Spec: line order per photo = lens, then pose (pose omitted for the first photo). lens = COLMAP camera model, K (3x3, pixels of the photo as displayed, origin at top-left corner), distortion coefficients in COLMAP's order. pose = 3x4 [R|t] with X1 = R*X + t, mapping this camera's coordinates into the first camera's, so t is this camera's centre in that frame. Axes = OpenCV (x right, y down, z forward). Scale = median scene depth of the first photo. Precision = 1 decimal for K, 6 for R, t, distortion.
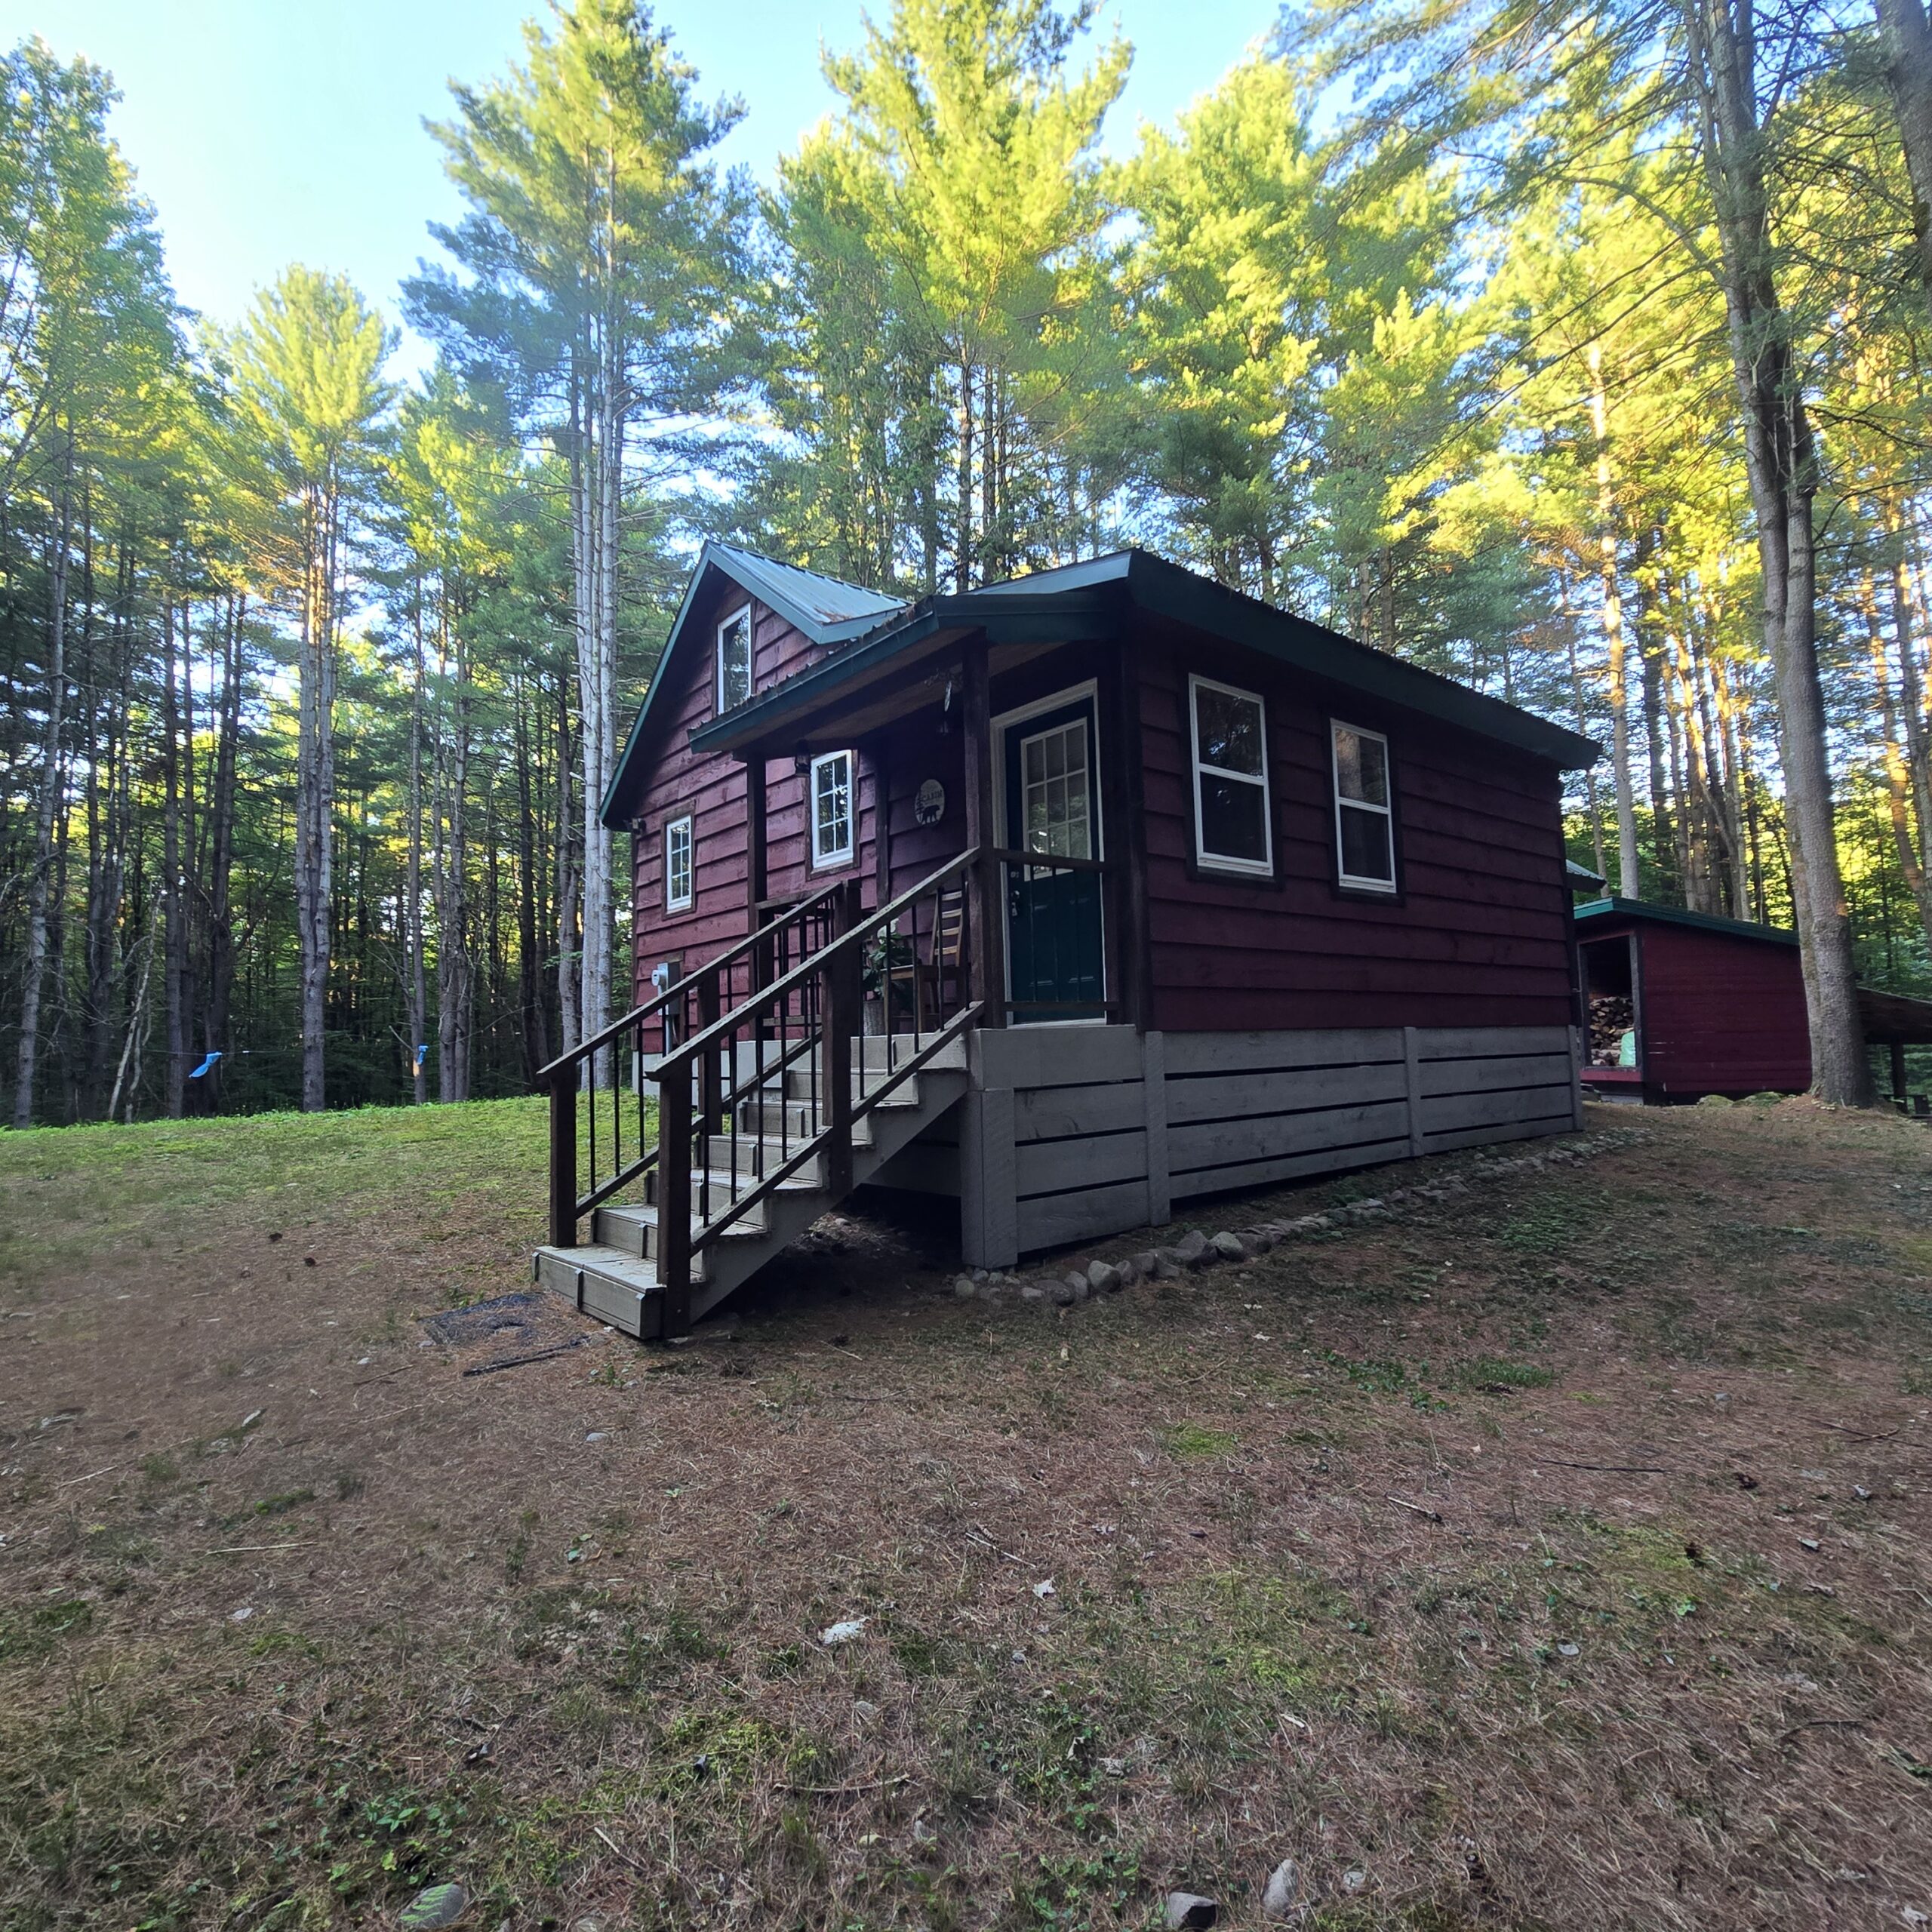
lens RADIAL K [[1053.5, 0, 951.5], [0, 1053.5, 967.8], [0, 0, 1]] dist [-0.007944, -0.001021]
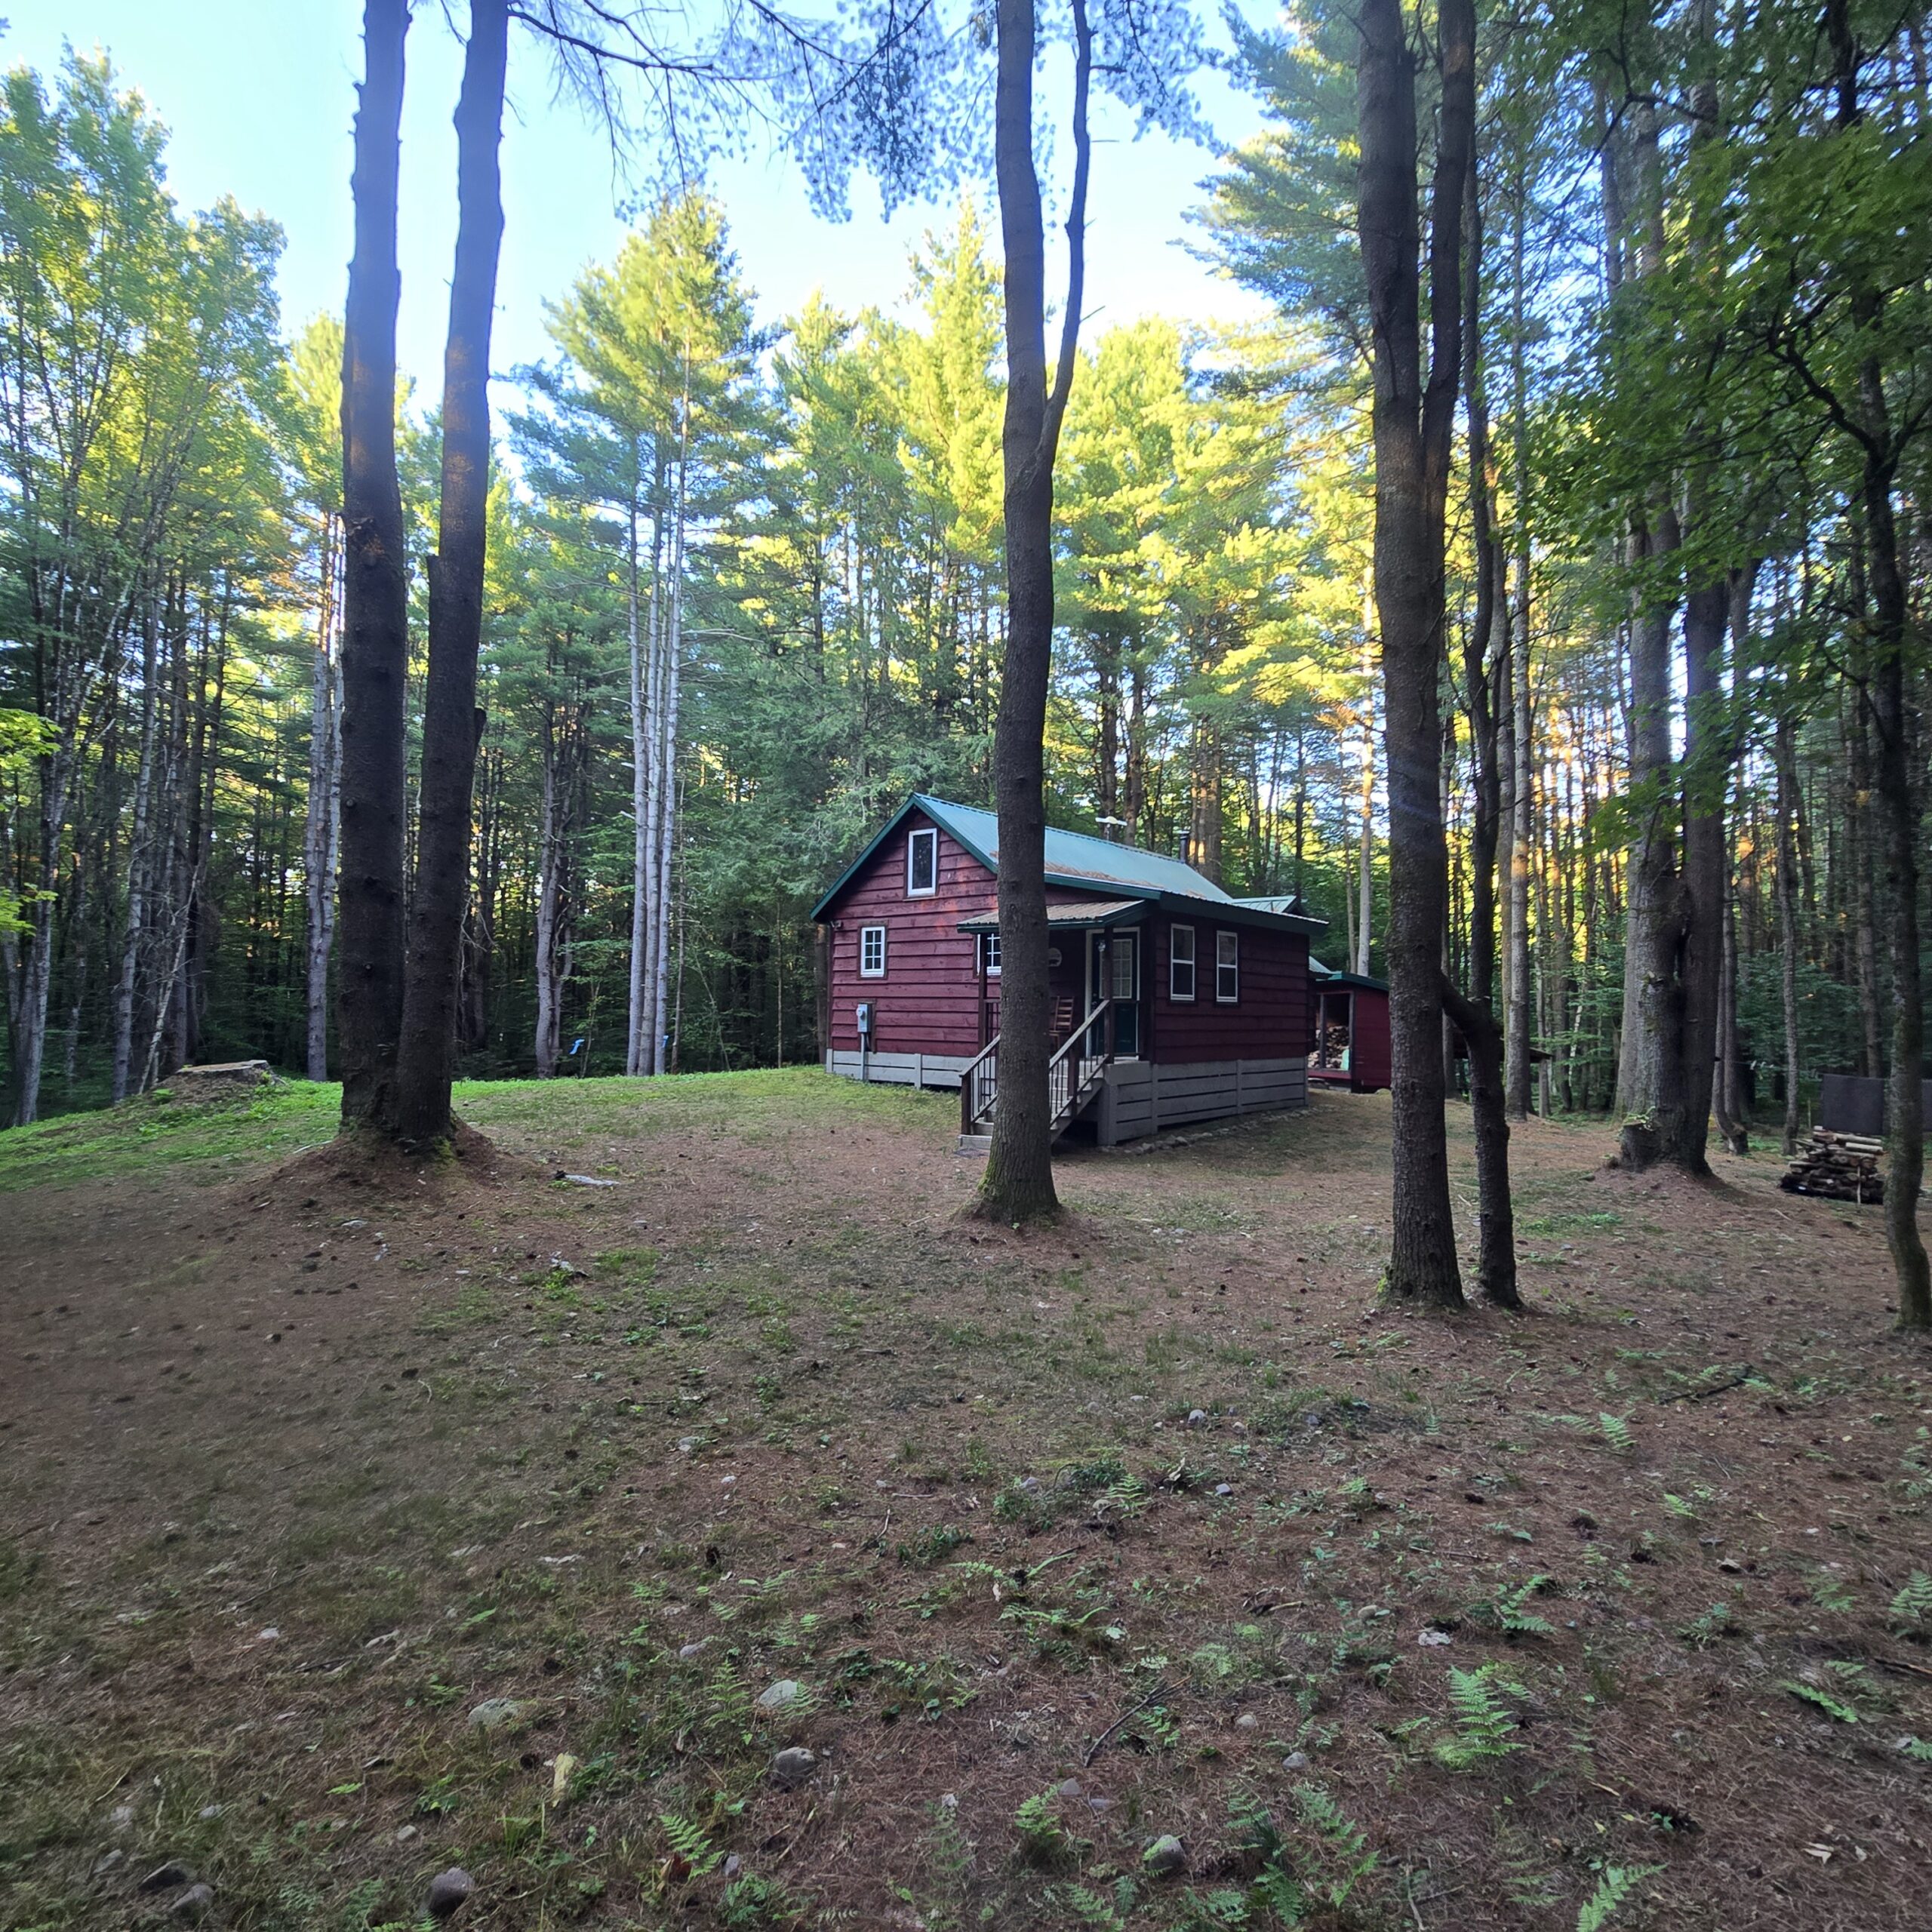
lens RADIAL K [[1053.5, 0, 951.5], [0, 1053.5, 967.8], [0, 0, 1]] dist [-0.007944, -0.001021]
pose [[0.982687, 0.049615, 0.178507, -0.468881], [-0.055393, 0.998085, 0.027523, -0.132492], [-0.176800, -0.036934, 0.983554, -0.893267]]
